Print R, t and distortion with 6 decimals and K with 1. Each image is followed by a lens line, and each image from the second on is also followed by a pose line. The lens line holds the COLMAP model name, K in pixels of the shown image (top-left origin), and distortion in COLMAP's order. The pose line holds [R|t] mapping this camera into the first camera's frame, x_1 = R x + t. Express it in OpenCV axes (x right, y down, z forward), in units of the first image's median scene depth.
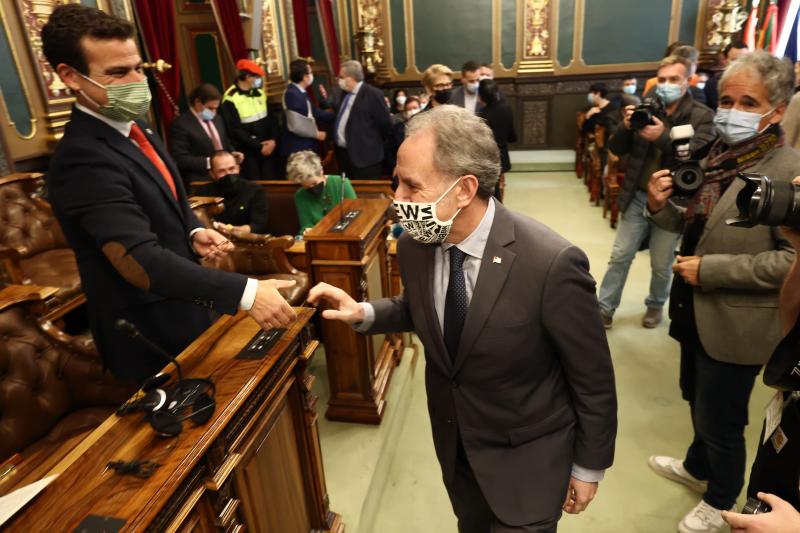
lens RADIAL K [[528.2, 0, 400.0], [0, 528.2, 266.5], [0, 0, 1]] dist [-0.001409, -0.000848]
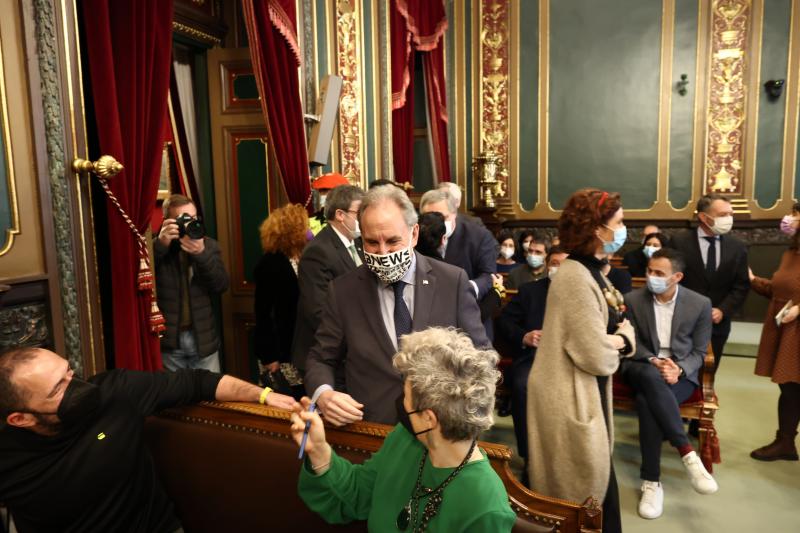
lens RADIAL K [[528.2, 0, 400.0], [0, 528.2, 266.5], [0, 0, 1]] dist [-0.001409, -0.000848]
pose [[0.973973, 0.058043, -0.219105, -0.008088], [-0.110717, 0.965317, -0.236440, -0.081513], [0.197782, 0.254545, 0.946620, 0.254862]]
